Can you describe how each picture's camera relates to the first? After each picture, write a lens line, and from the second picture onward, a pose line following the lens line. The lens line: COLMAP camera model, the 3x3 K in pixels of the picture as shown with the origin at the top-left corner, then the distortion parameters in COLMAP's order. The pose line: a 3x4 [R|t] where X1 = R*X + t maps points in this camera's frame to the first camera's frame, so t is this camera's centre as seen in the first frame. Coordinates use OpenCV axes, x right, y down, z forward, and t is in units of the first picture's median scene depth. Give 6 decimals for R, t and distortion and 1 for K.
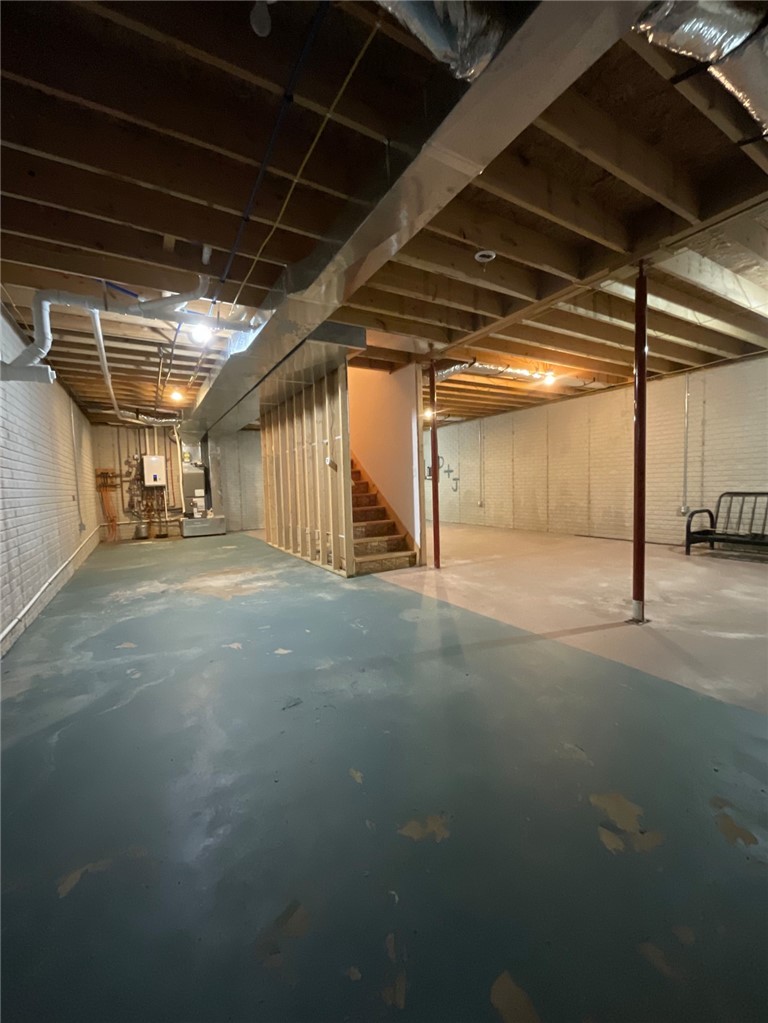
lens RADIAL K [[416.4, 0, 384.4], [0, 416.4, 509.3], [0, 0, 1]] dist [-0.001553, 0.000056]
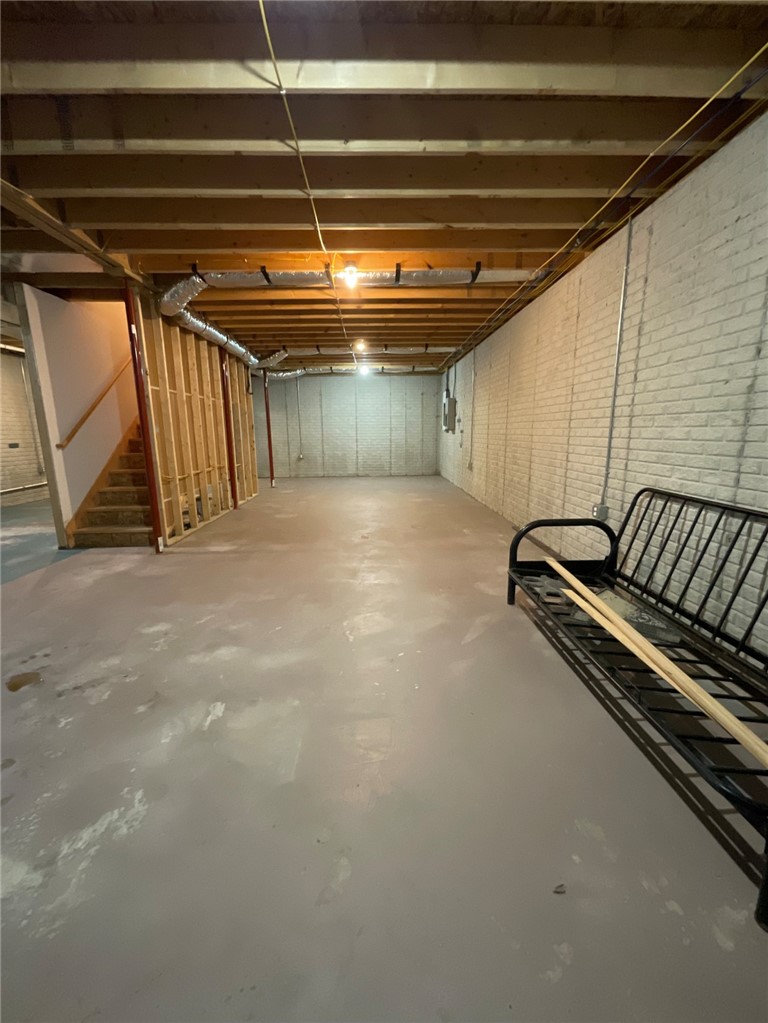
lens RADIAL K [[413.2, 0, 384.0], [0, 413.2, 511.5], [0, 0, 1]] dist [0.011529, -0.000026]
pose [[0.872928, 0.112386, -0.474728, 0.777365], [-0.042654, 0.986959, 0.155219, -0.071743], [0.485981, -0.115246, 0.866338, 0.455987]]
